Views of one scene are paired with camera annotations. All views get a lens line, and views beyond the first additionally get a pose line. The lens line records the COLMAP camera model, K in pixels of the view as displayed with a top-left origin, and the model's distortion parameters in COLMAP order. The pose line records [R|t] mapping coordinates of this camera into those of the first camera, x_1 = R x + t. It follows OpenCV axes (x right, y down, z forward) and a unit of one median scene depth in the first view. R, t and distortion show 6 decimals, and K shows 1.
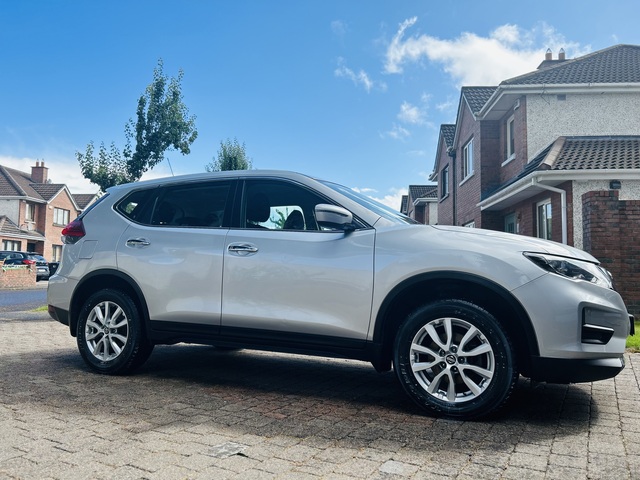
lens RADIAL K [[474.2, 0, 320.0], [0, 474.2, 240.0], [0, 0, 1]] dist [0.010942, -0.001914]
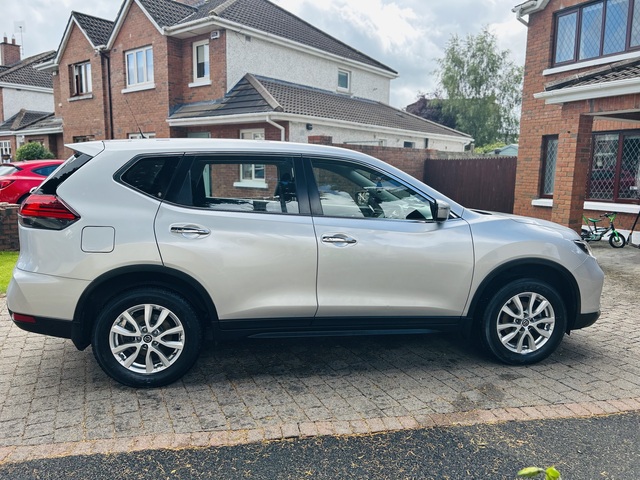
lens RADIAL K [[474.2, 0, 320.0], [0, 474.2, 240.0], [0, 0, 1]] dist [0.010942, -0.001914]
pose [[0.603214, -0.117933, 0.788812, -0.133091], [-0.060827, 0.979325, 0.192931, -0.015862], [-0.795257, -0.164359, 0.583569, 0.030333]]
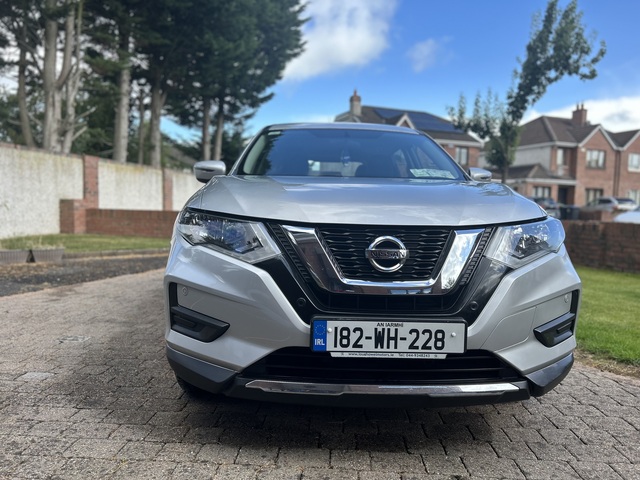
lens RADIAL K [[474.2, 0, 320.0], [0, 474.2, 240.0], [0, 0, 1]] dist [0.010942, -0.001914]
pose [[0.467115, 0.050219, -0.882769, 0.075421], [0.056158, 0.994685, 0.086302, 0.001526], [0.882411, -0.089887, 0.461813, 0.050406]]
